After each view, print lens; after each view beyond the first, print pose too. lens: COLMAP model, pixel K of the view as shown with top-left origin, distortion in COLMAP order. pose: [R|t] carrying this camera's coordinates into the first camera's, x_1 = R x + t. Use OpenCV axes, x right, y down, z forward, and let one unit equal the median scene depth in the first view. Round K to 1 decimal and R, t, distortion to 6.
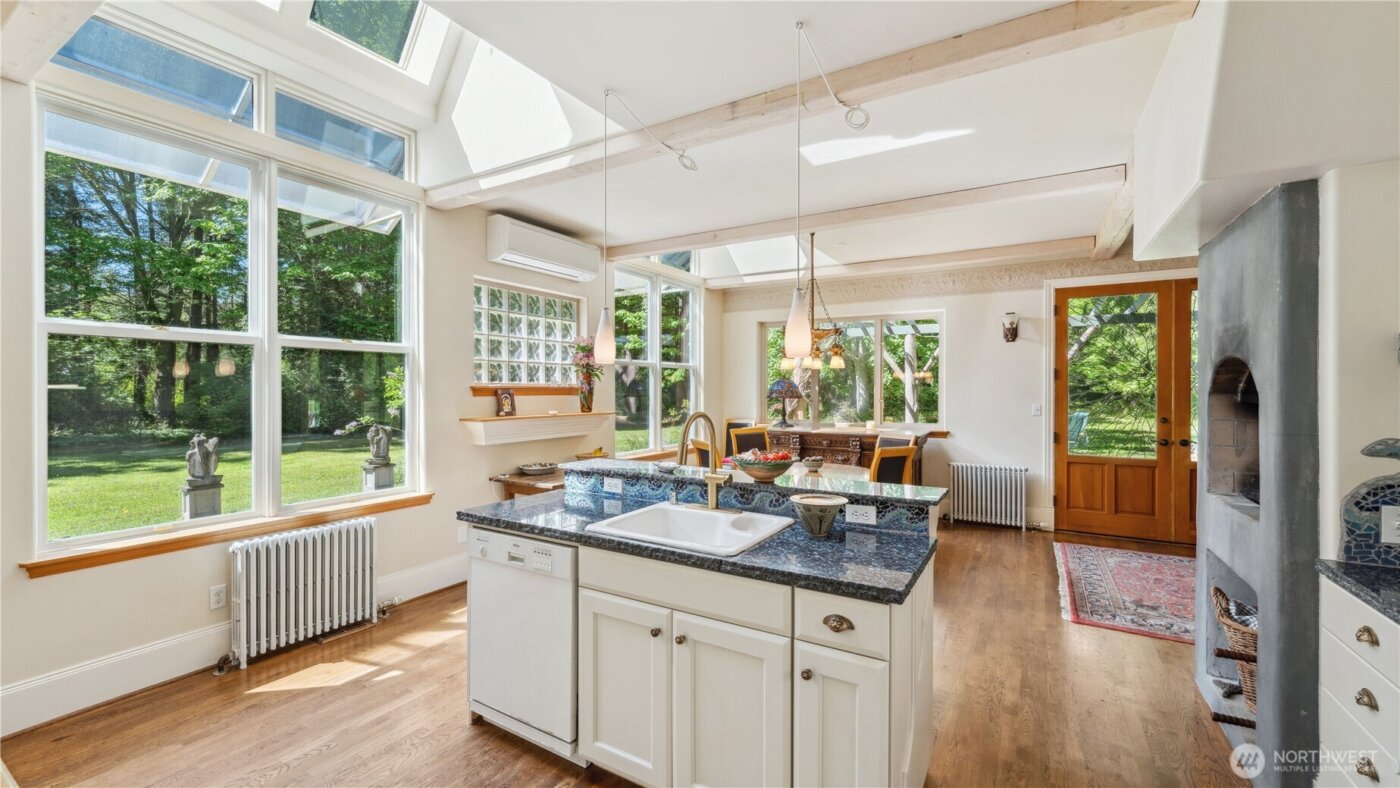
lens RADIAL K [[568.3, 0, 697.8], [0, 568.3, 388.1], [0, 0, 1]] dist [-0.000476, -0.000078]
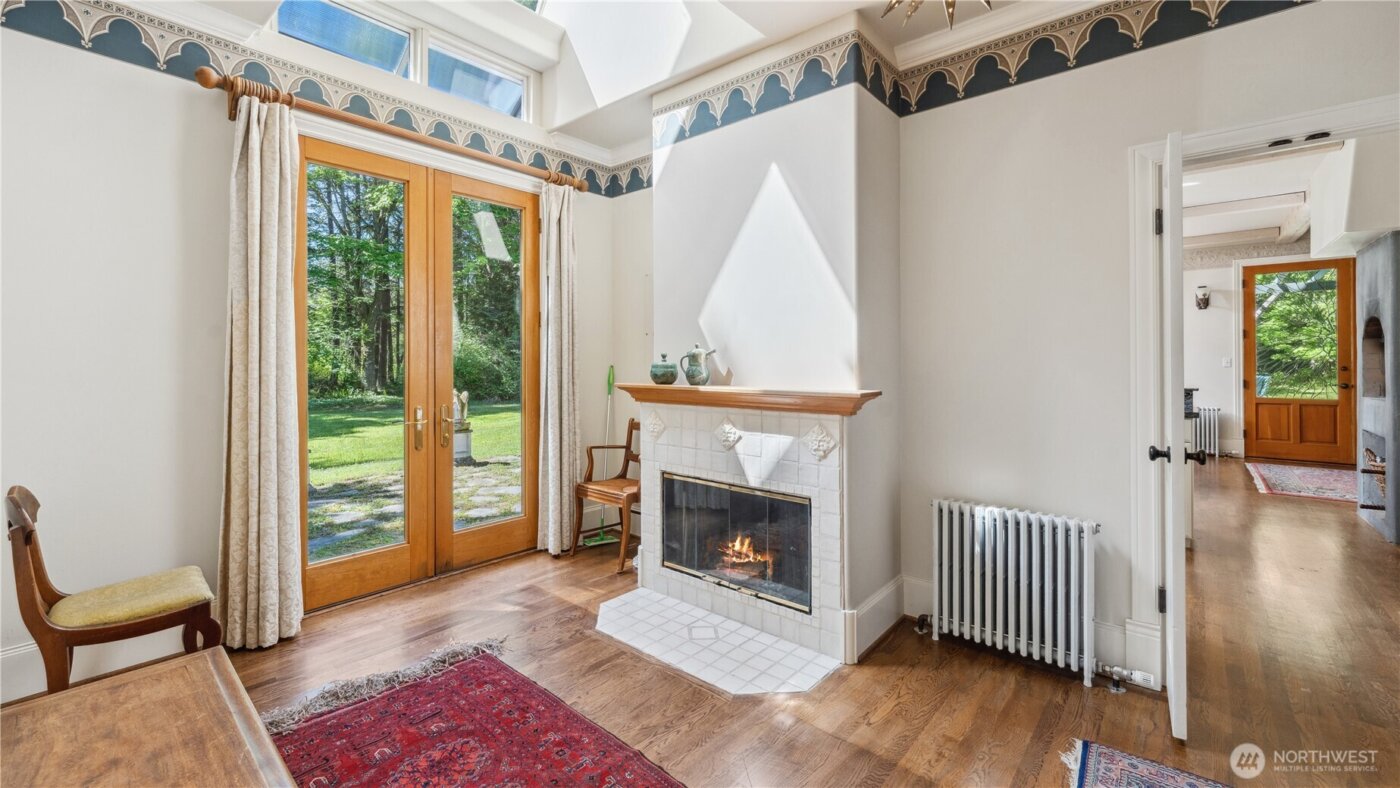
lens RADIAL K [[575.6, 0, 702.8], [0, 575.6, 356.0], [0, 0, 1]] dist [0.001483, 0.000518]
pose [[0.985568, -0.005208, -0.169199, -0.346700], [0.003635, 0.999947, -0.009608, 0.032871], [0.169240, 0.008854, 0.985535, -0.476320]]
